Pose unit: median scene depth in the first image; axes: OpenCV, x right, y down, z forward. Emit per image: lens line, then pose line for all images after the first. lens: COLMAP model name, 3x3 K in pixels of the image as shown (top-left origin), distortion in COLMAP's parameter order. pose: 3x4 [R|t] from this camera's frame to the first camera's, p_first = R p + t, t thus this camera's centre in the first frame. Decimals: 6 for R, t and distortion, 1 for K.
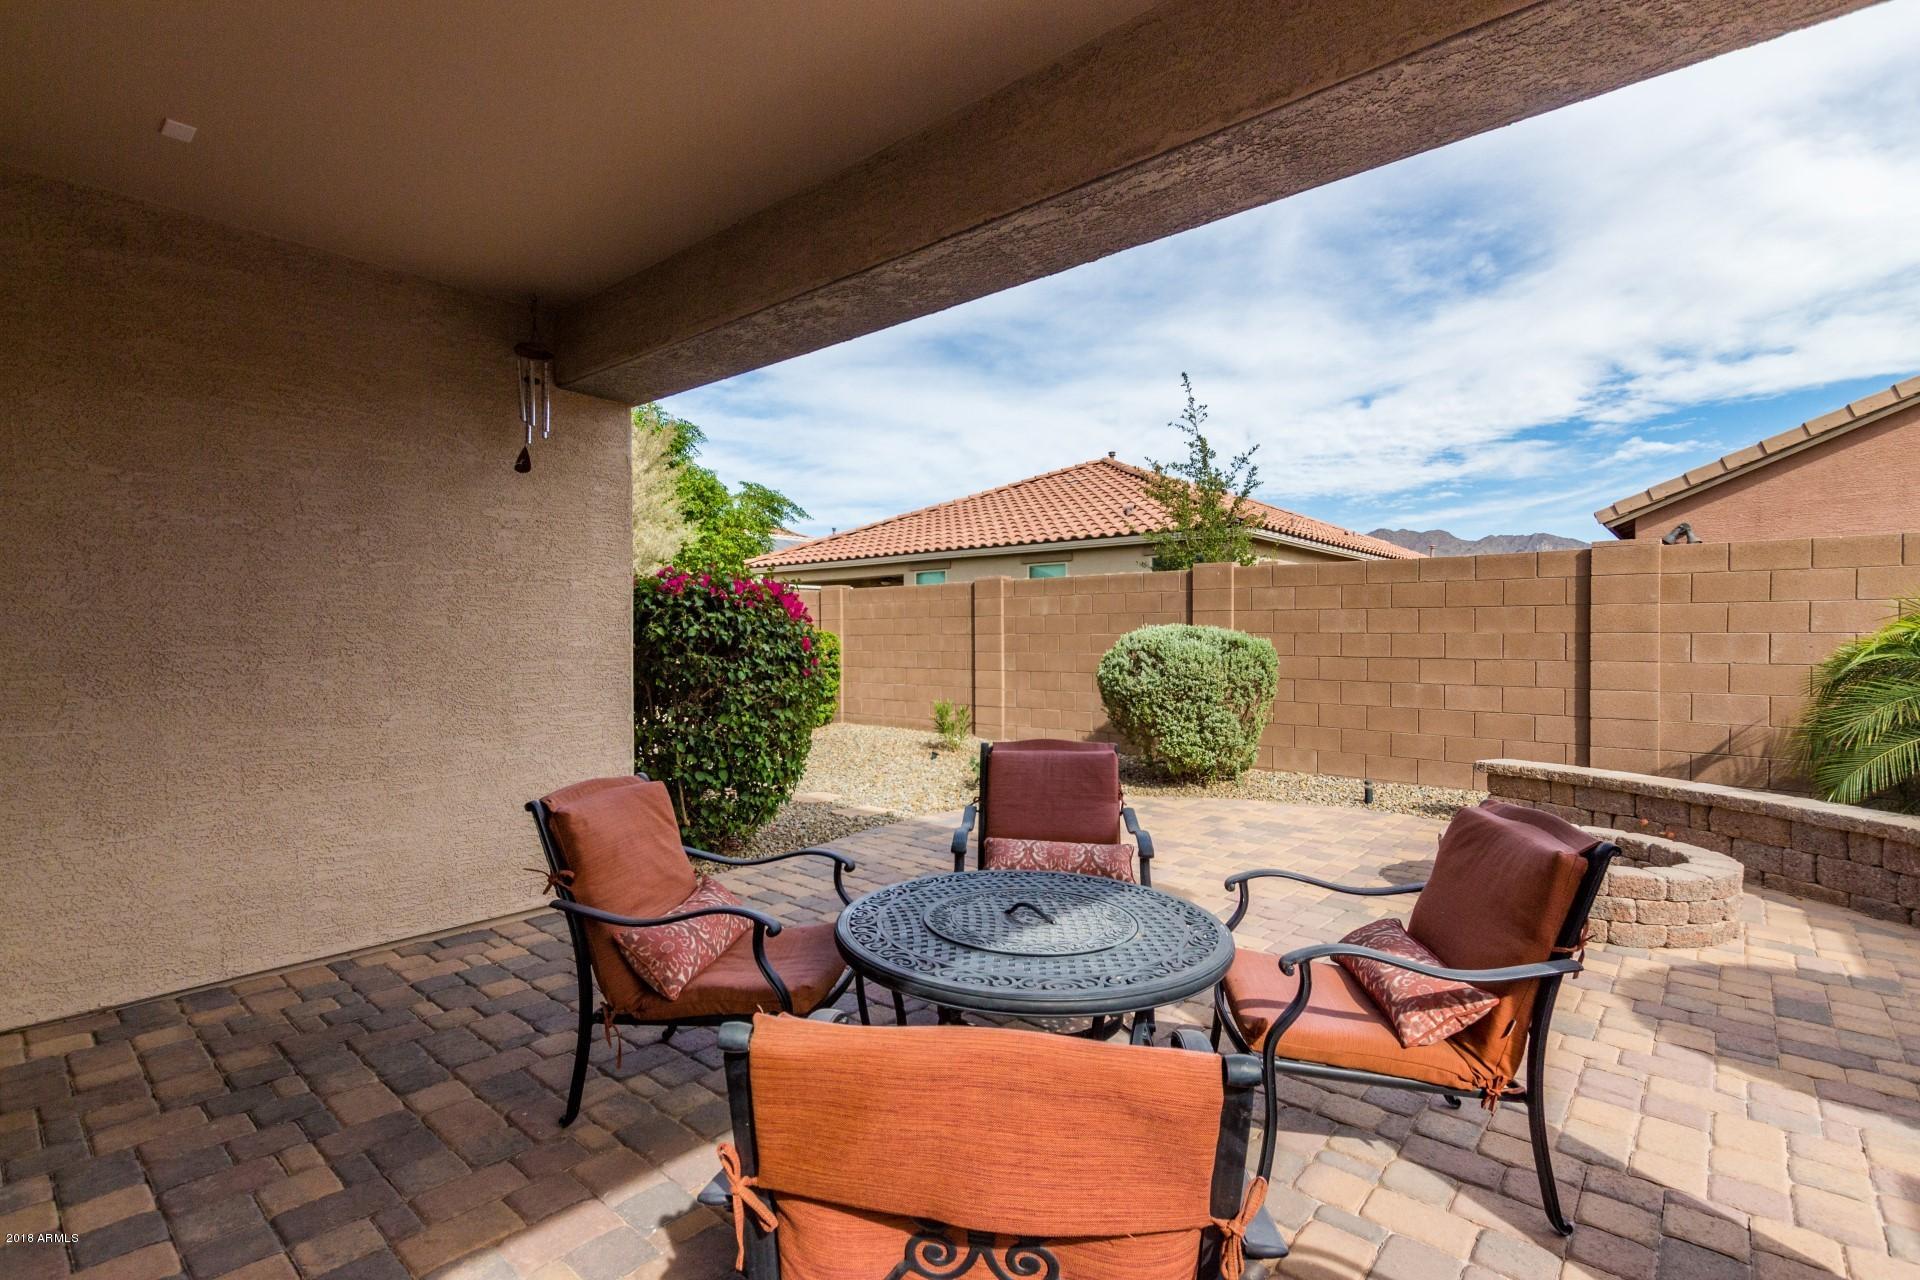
lens RADIAL K [[878.2, 0, 947.6], [0, 878.2, 655.9], [0, 0, 1]] dist [0.008302, -0.002028]
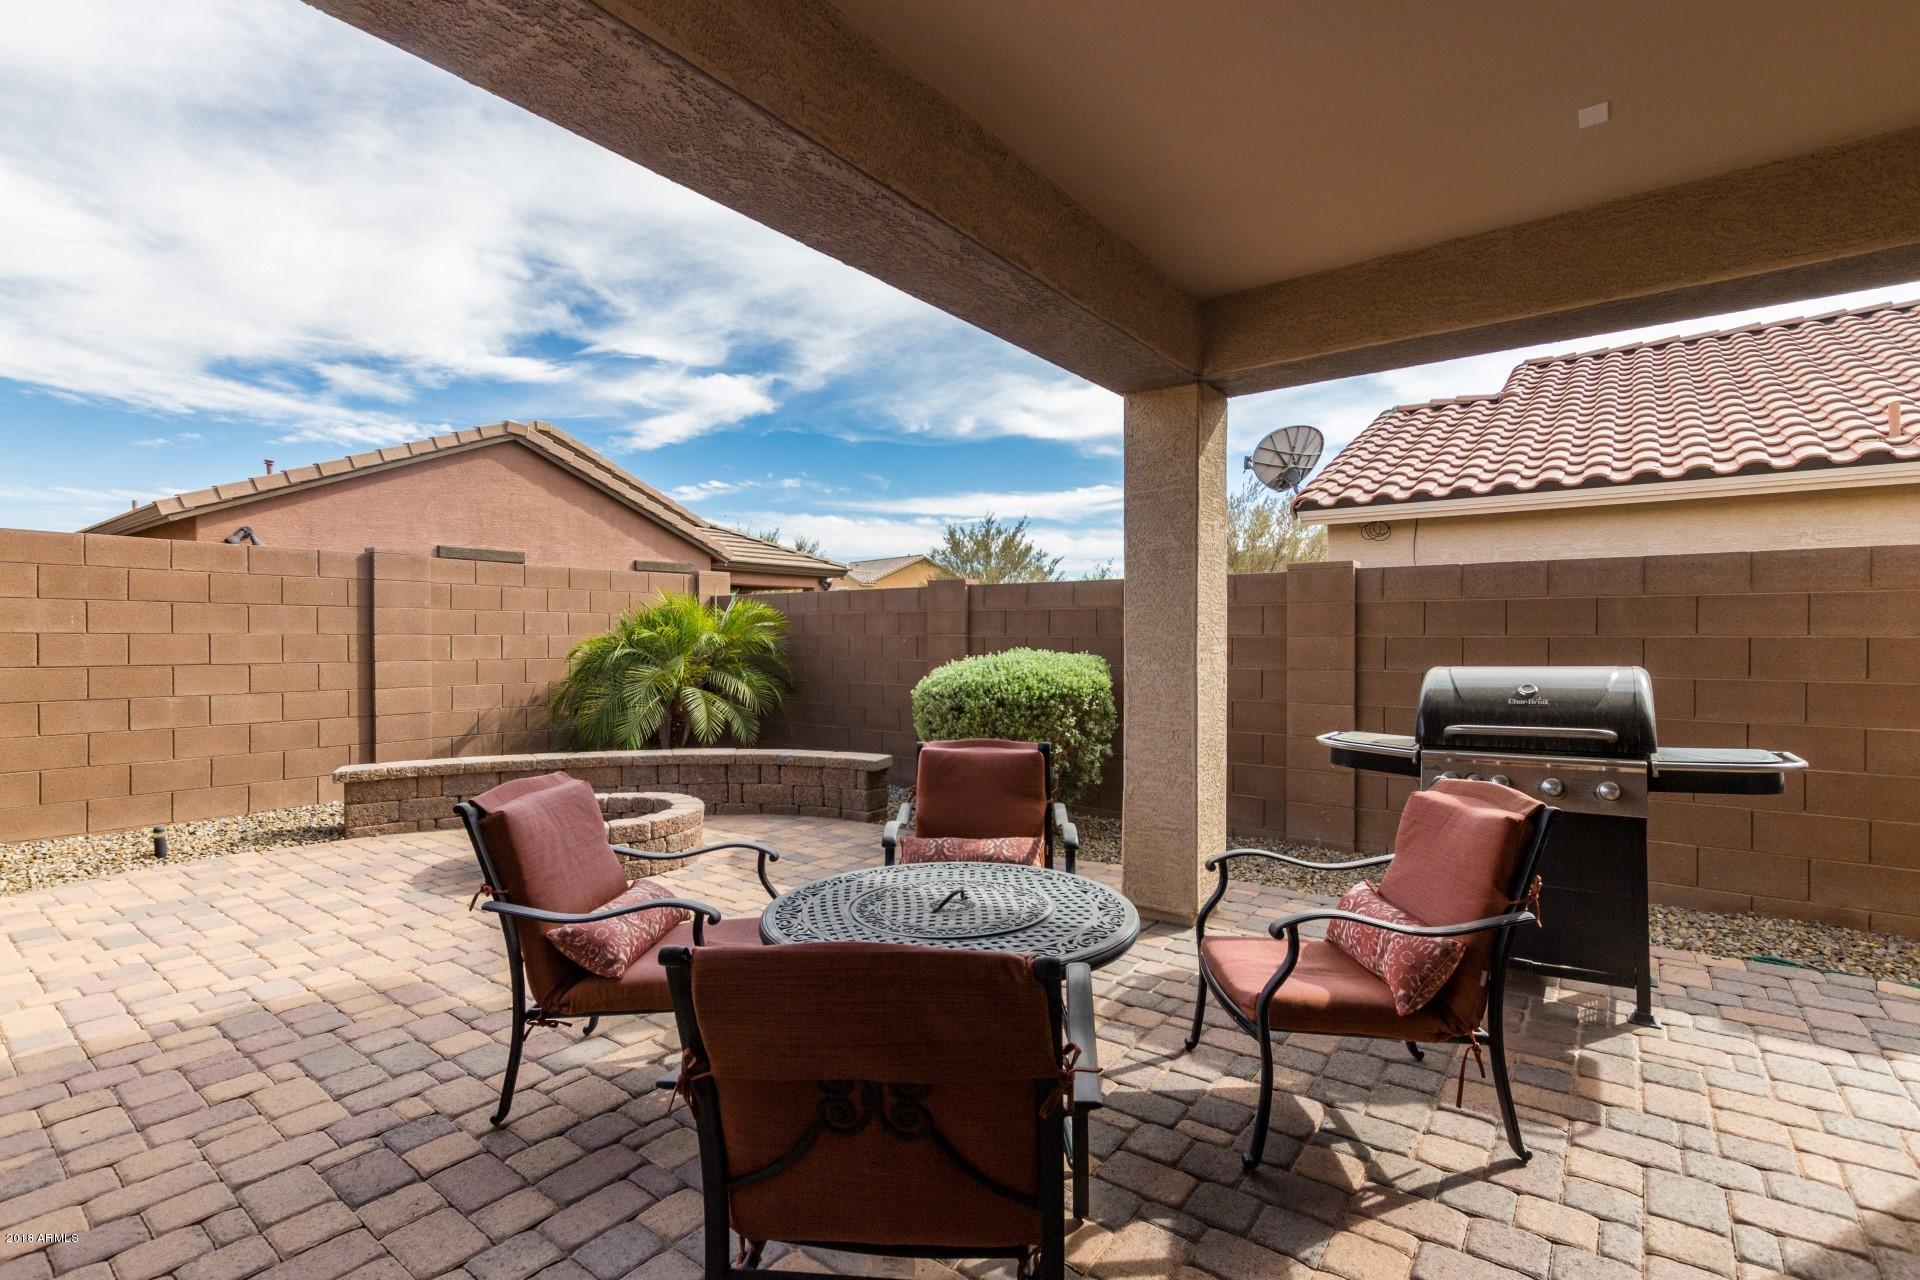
lens RADIAL K [[878.2, 0, 946.2], [0, 878.2, 629.7], [0, 0, 1]] dist [0.008302, -0.002028]
pose [[-0.054403, 0.012183, 0.998445, -0.209069], [0.023369, 0.999667, -0.010925, -0.002742], [-0.998246, 0.022738, -0.054670, 0.233349]]
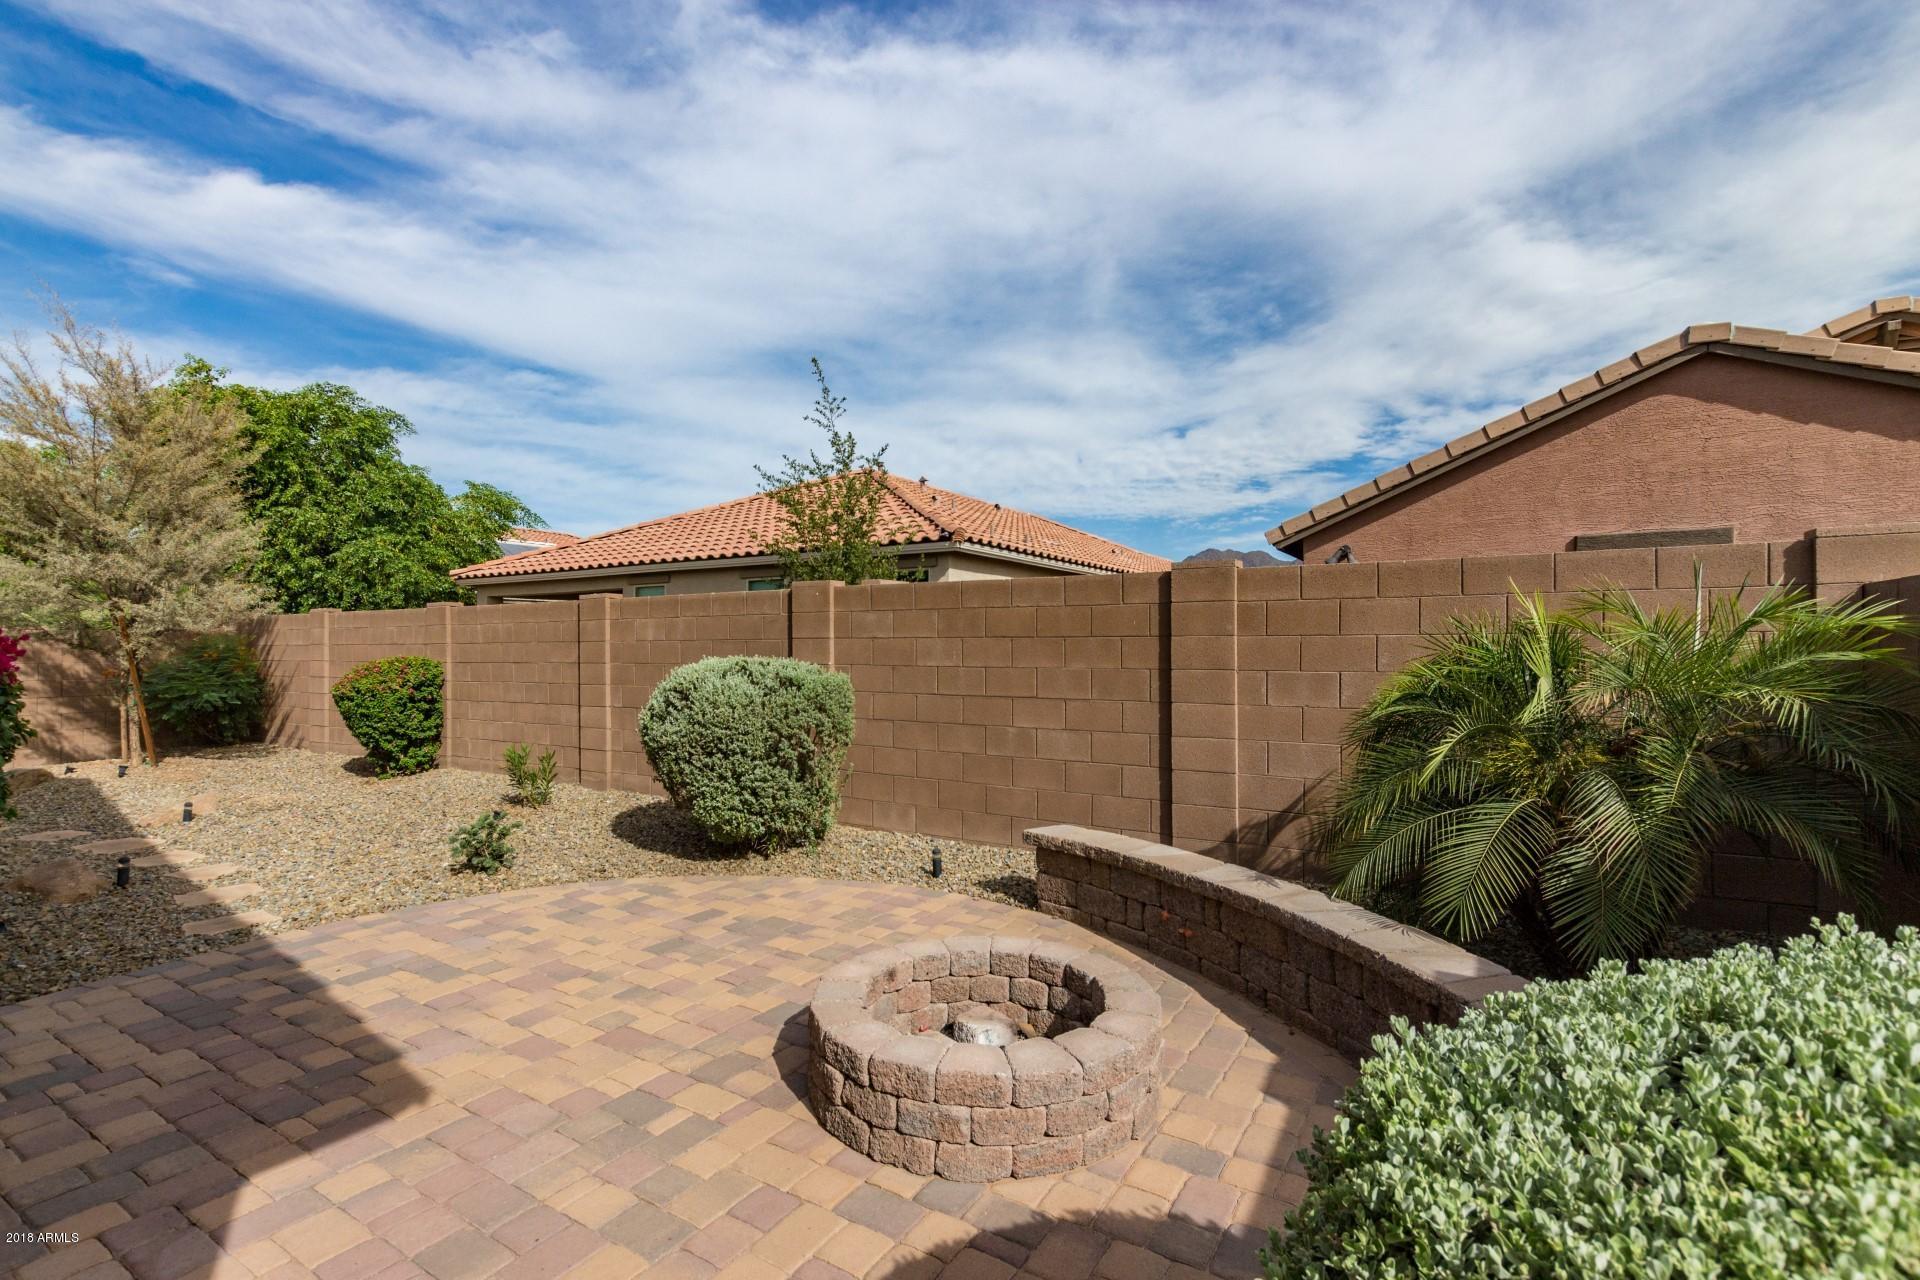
lens RADIAL K [[878.2, 0, 936.7], [0, 878.2, 611.7], [0, 0, 1]] dist [0.008302, -0.002028]
pose [[0.986646, 0.005834, 0.162774, 0.222138], [0.004831, 0.997870, -0.065051, -0.016799], [-0.162807, 0.064969, 0.984517, 0.115460]]
